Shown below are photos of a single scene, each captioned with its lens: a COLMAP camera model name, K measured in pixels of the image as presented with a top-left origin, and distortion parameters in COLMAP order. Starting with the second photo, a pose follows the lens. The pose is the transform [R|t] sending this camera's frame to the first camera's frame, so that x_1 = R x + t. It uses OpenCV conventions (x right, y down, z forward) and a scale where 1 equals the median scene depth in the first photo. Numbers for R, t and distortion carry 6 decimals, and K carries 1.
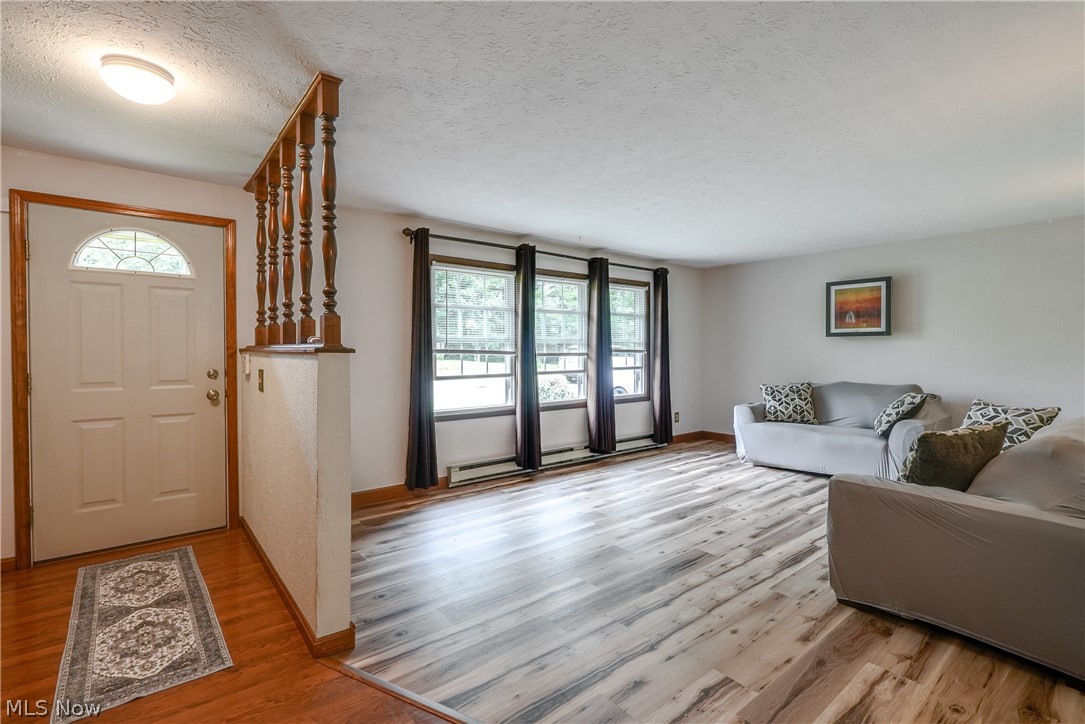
lens RADIAL K [[491.1, 0, 532.3], [0, 491.1, 355.9], [0, 0, 1]] dist [-0.008085, 0.001612]
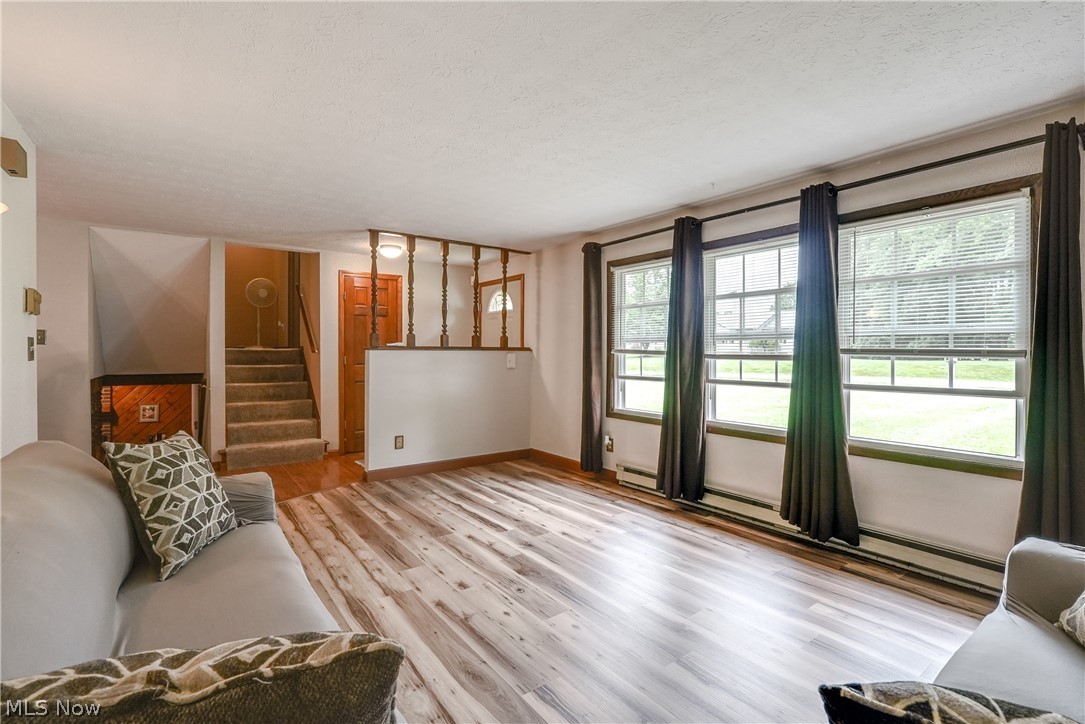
lens RADIAL K [[491.0, 0, 531.2], [0, 491.0, 358.9], [0, 0, 1]] dist [-0.008874, 0.003458]
pose [[-0.034569, 0.018442, -0.999232, 0.884094], [-0.007057, 0.999800, 0.018696, -0.012264], [0.999377, 0.007698, -0.034432, 0.869926]]
